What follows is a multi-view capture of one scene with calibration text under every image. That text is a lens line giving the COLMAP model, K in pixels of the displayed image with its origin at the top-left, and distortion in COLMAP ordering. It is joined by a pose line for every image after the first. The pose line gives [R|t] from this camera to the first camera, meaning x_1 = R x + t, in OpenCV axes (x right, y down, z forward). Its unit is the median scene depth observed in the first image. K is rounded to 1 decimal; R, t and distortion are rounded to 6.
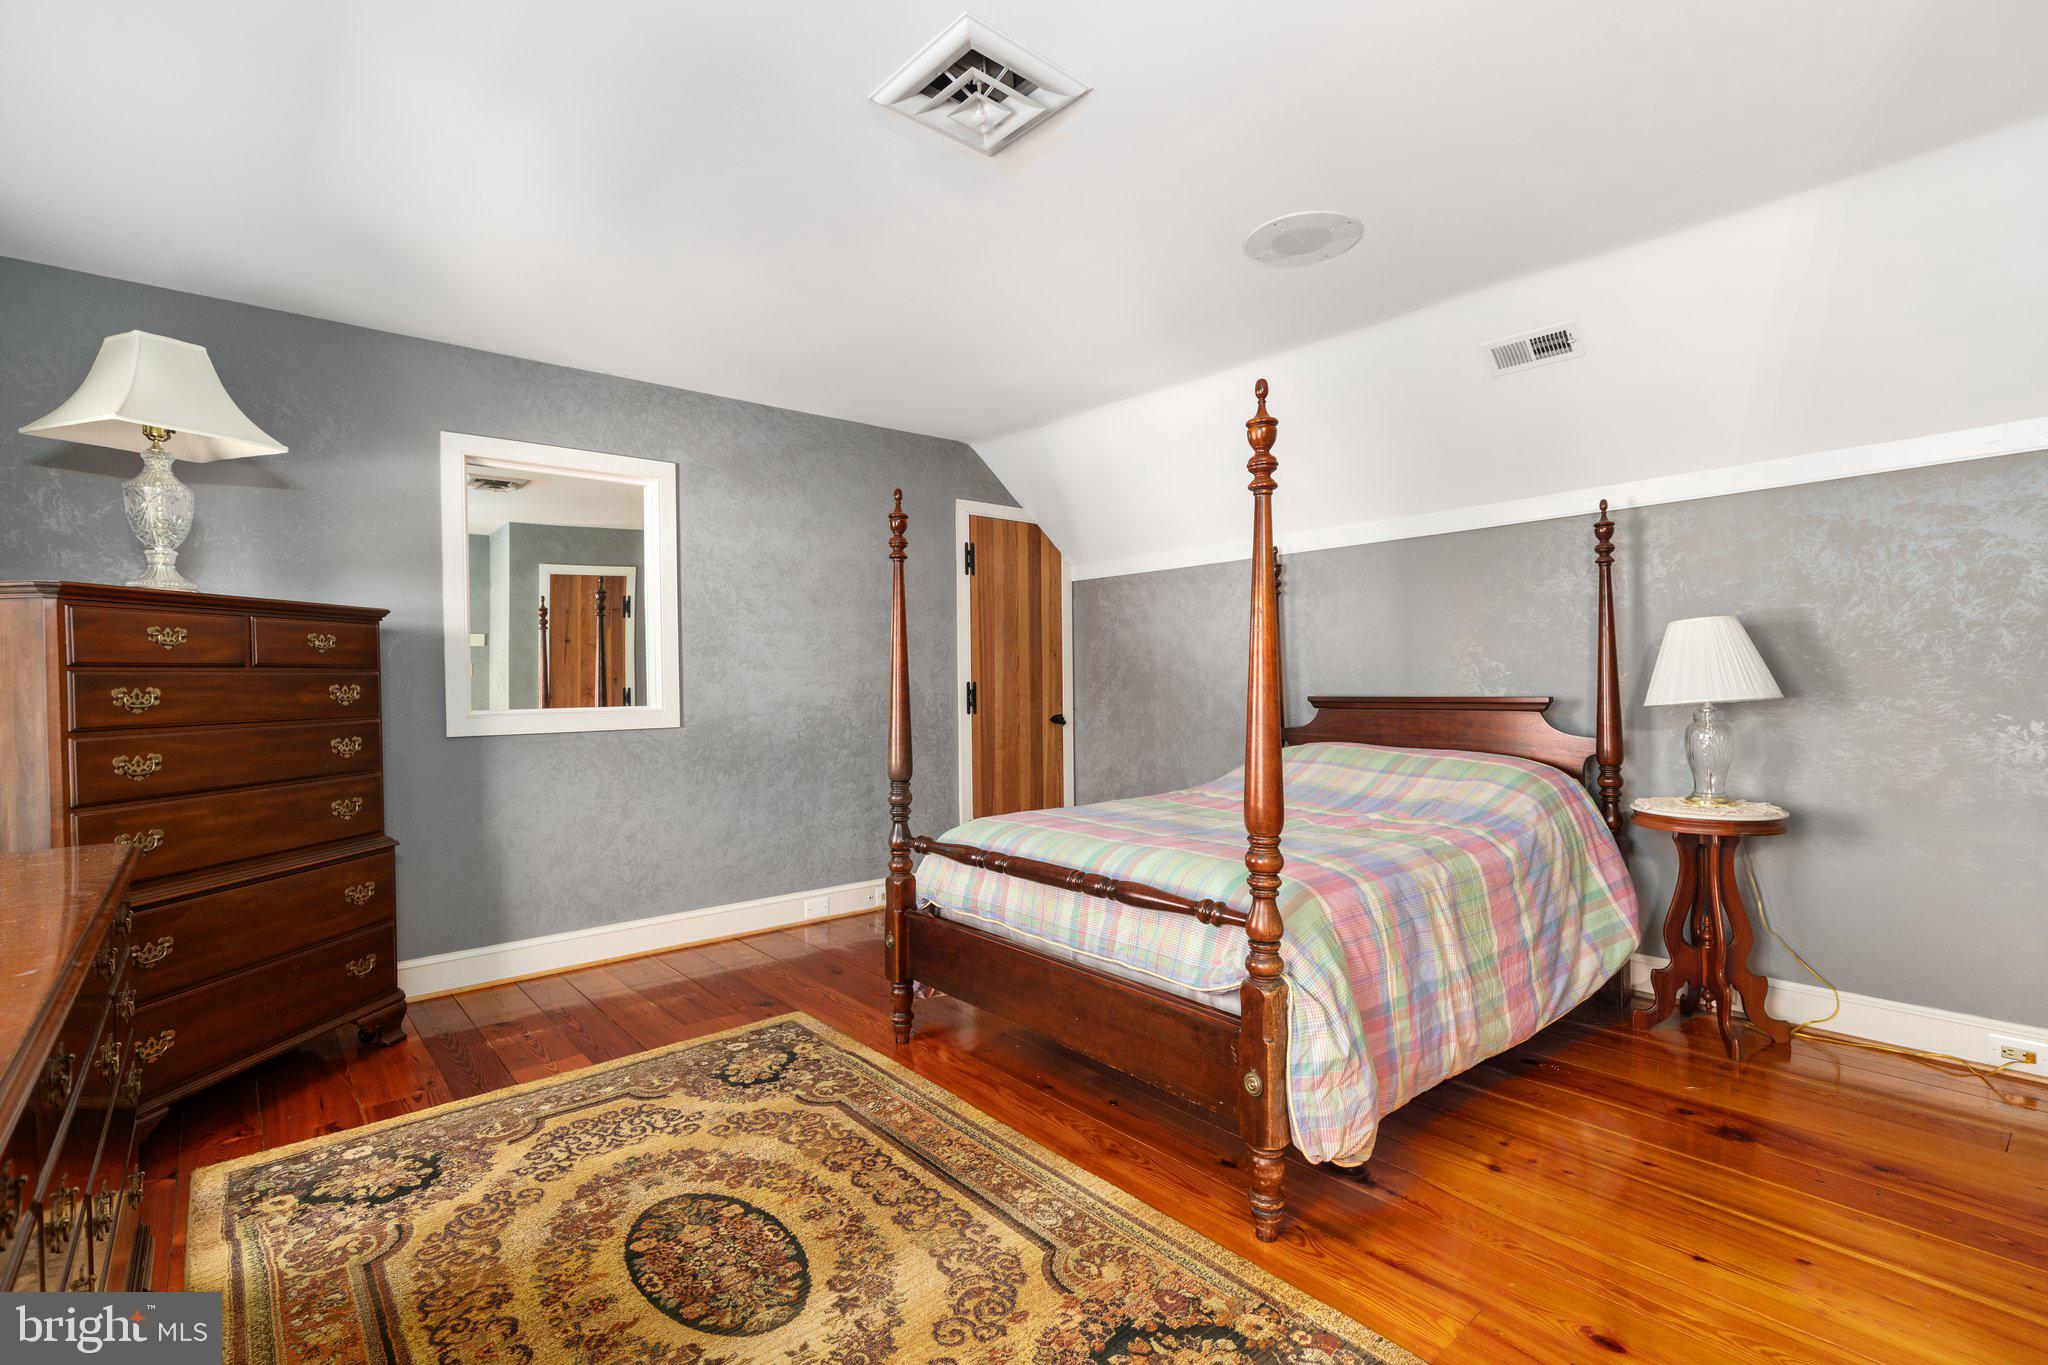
lens RADIAL K [[931.0, 0, 1027.7], [0, 931.0, 683.7], [0, 0, 1]] dist [0.018421, 0.000195]
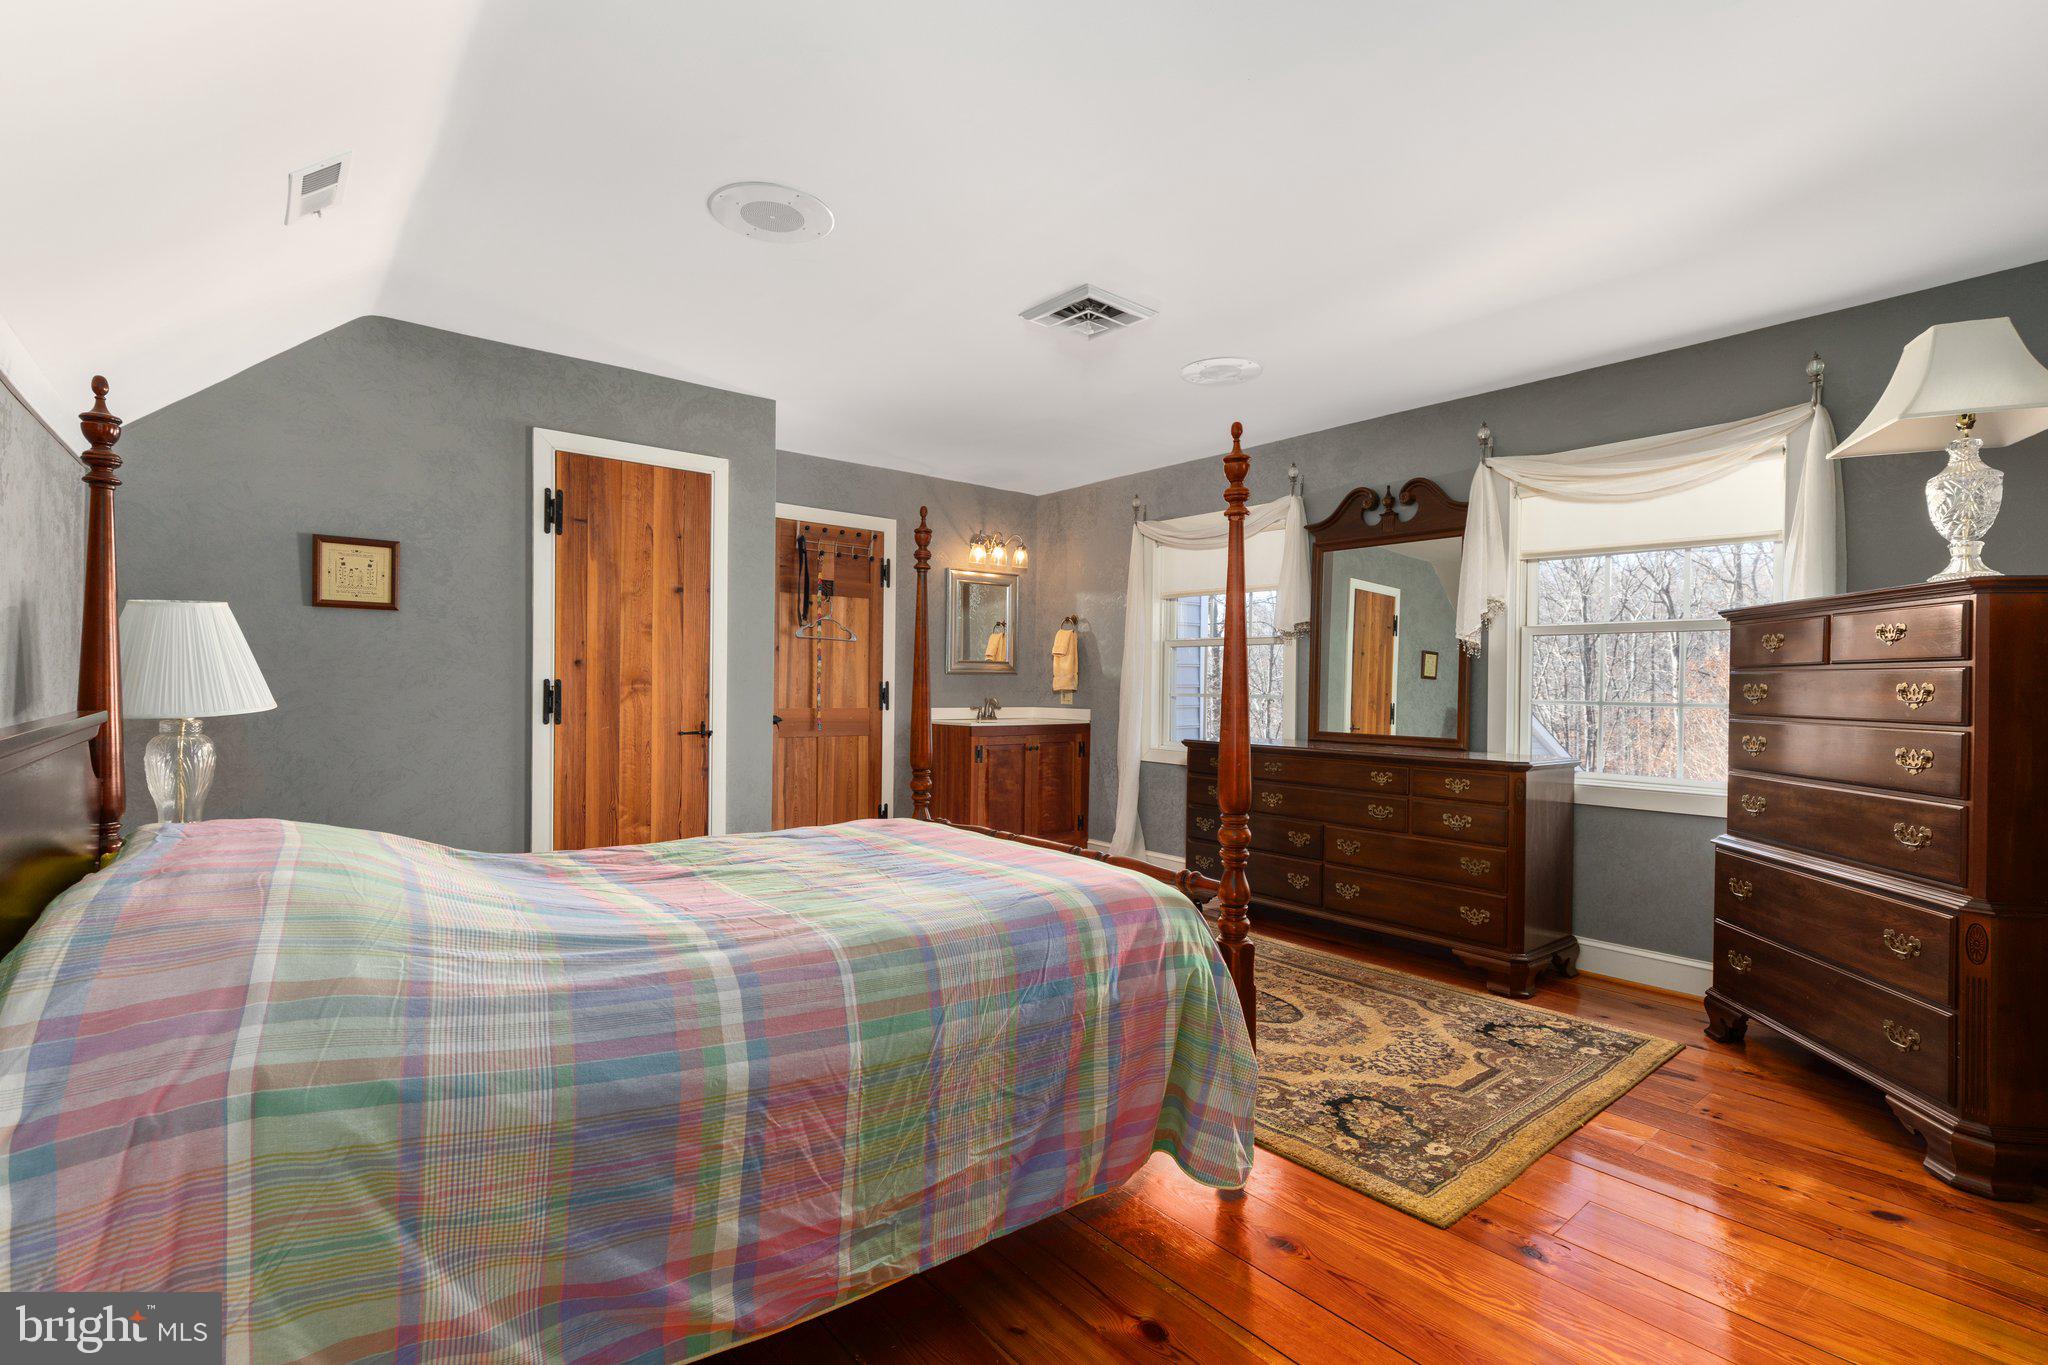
lens RADIAL K [[931.0, 0, 1025.7], [0, 931.0, 685.5], [0, 0, 1]] dist [0.018421, 0.000195]
pose [[-0.999721, 0.006907, 0.022596, 0.015699], [0.007134, 0.999925, 0.009947, -0.010981], [-0.022525, 0.010105, -0.999695, 2.227171]]
